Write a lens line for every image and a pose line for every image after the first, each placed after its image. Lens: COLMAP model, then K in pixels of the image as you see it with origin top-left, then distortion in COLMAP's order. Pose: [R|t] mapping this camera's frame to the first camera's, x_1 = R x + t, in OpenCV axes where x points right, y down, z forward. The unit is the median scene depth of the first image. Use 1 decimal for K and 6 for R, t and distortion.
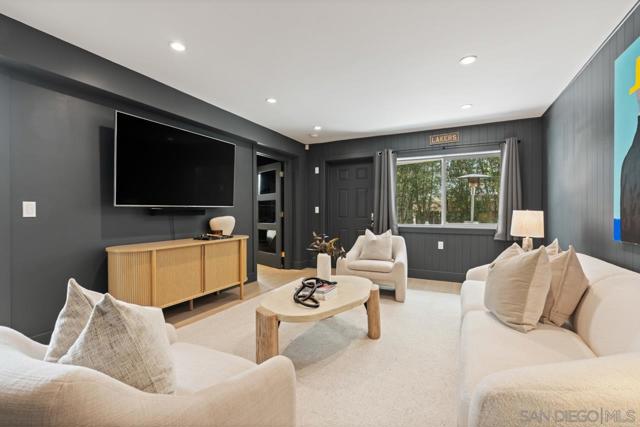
lens RADIAL K [[292.8, 0, 321.4], [0, 292.8, 213.3], [0, 0, 1]] dist [-0.001103, 0.001228]
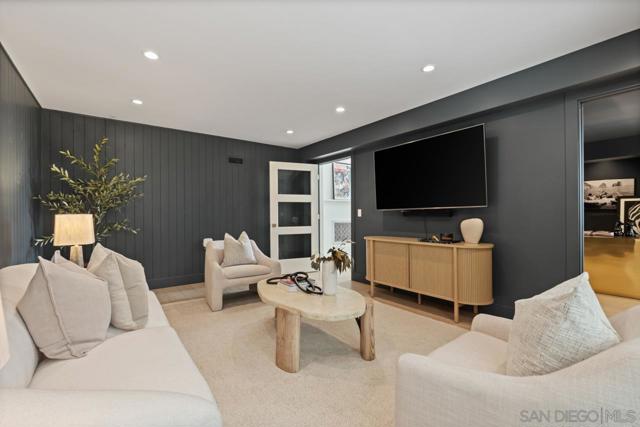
lens RADIAL K [[292.8, 0, 317.5], [0, 292.8, 213.4], [0, 0, 1]] dist [-0.001103, 0.001228]
pose [[-0.458030, 0.004962, -0.888923, 0.697678], [0.007134, 0.999973, 0.001905, -0.011156], [0.888908, -0.005469, -0.458053, 1.163258]]
